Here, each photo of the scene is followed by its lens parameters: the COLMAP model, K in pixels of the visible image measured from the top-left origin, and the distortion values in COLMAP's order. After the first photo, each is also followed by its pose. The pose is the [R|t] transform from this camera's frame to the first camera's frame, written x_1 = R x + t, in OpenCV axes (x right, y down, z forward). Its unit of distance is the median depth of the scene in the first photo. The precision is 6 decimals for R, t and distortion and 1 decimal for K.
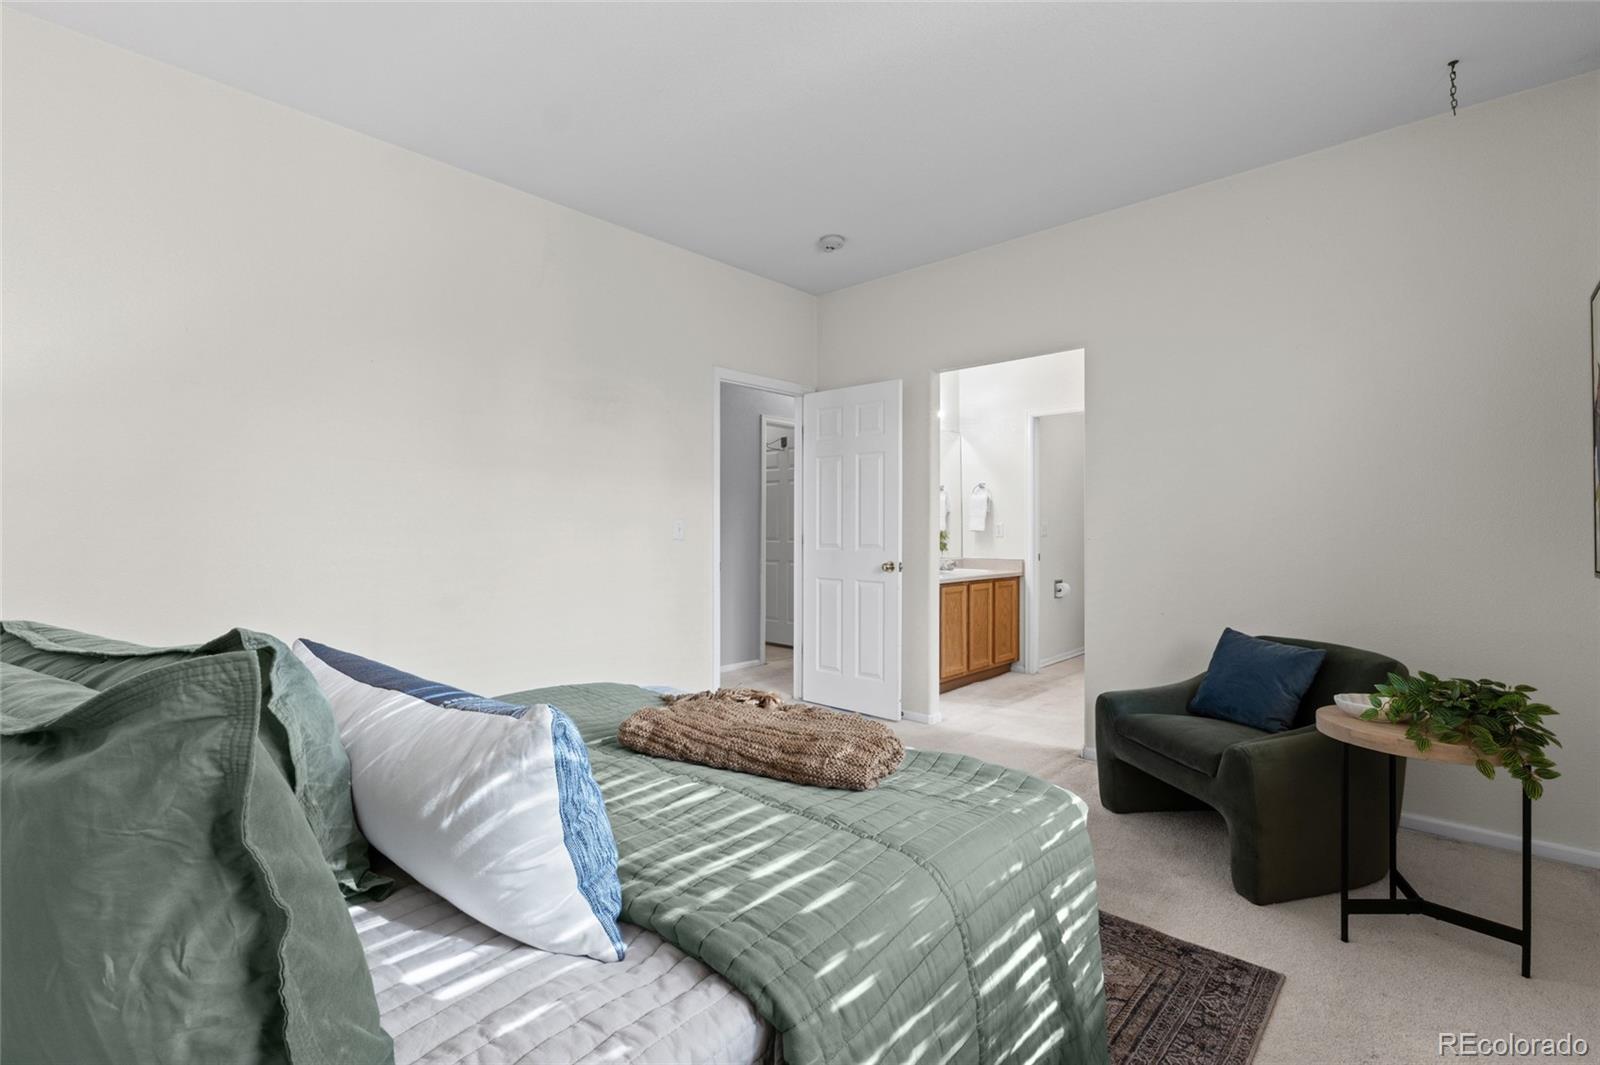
lens RADIAL K [[720.1, 0, 795.5], [0, 720.1, 531.3], [0, 0, 1]] dist [-0.030257, 0.010962]
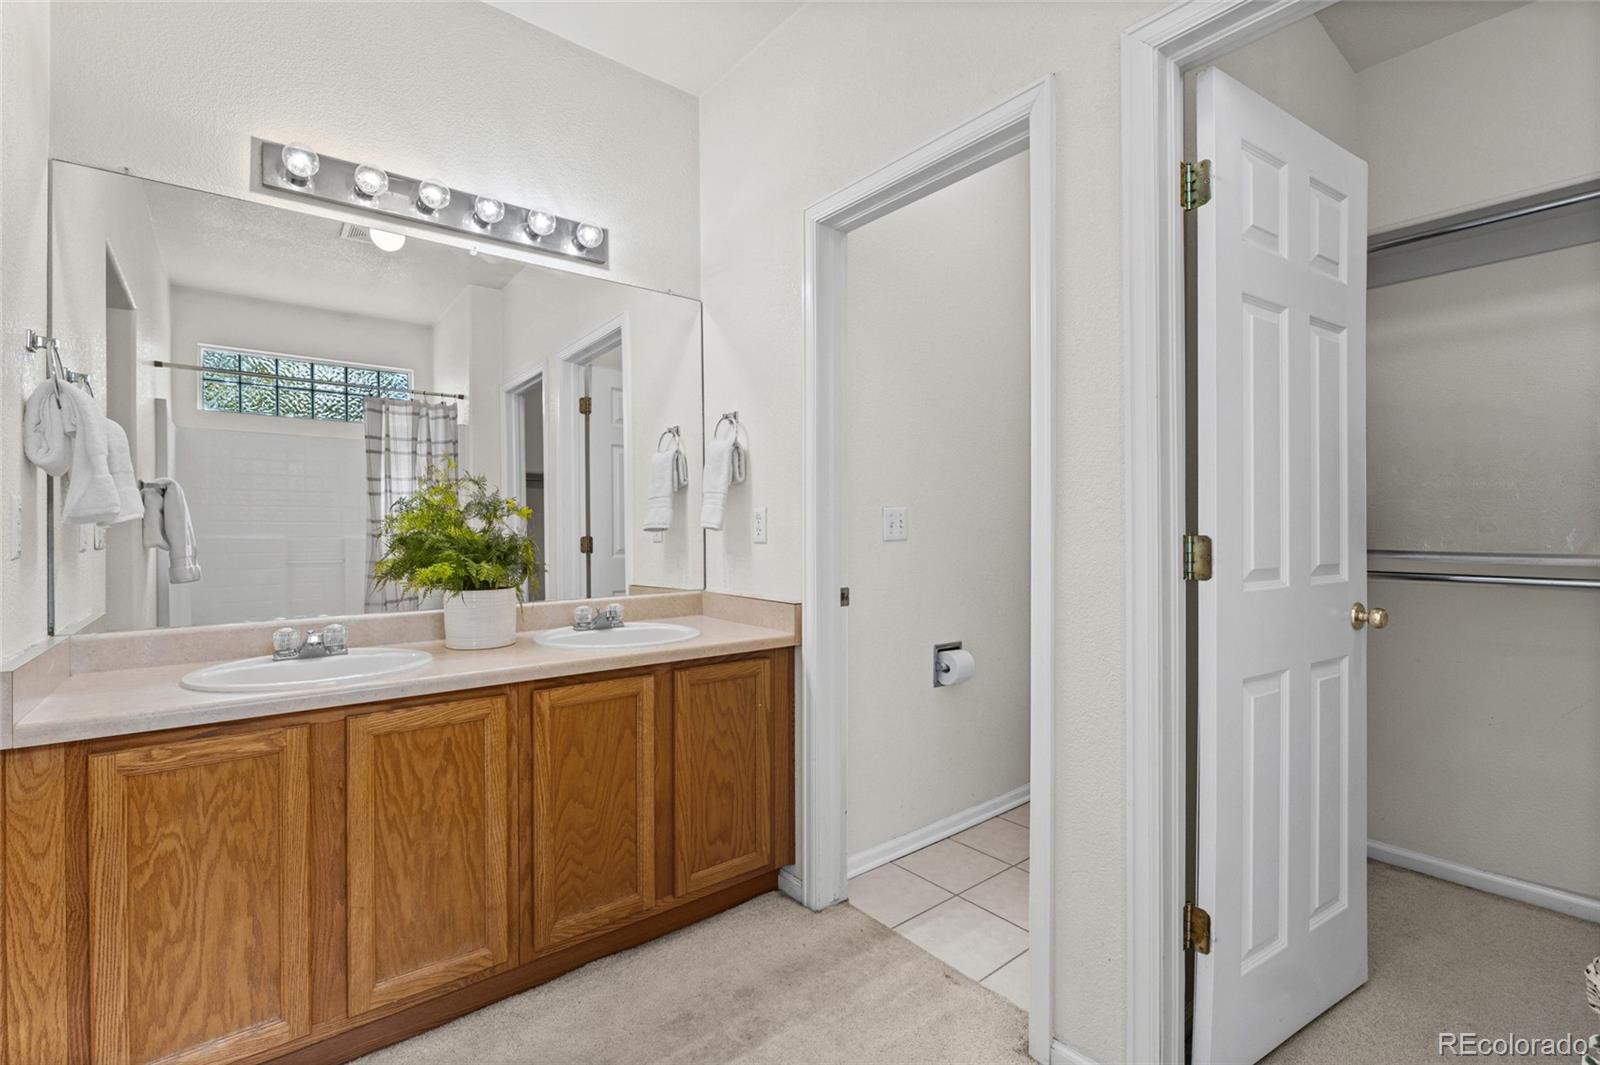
lens RADIAL K [[720.1, 0, 795.5], [0, 720.1, 531.3], [0, 0, 1]] dist [-0.030257, 0.010962]
pose [[0.993842, 0.000961, -0.110804, 0.354596], [-0.000850, 0.999999, 0.001047, 0.001481], [0.110805, -0.000946, 0.993842, 0.621112]]
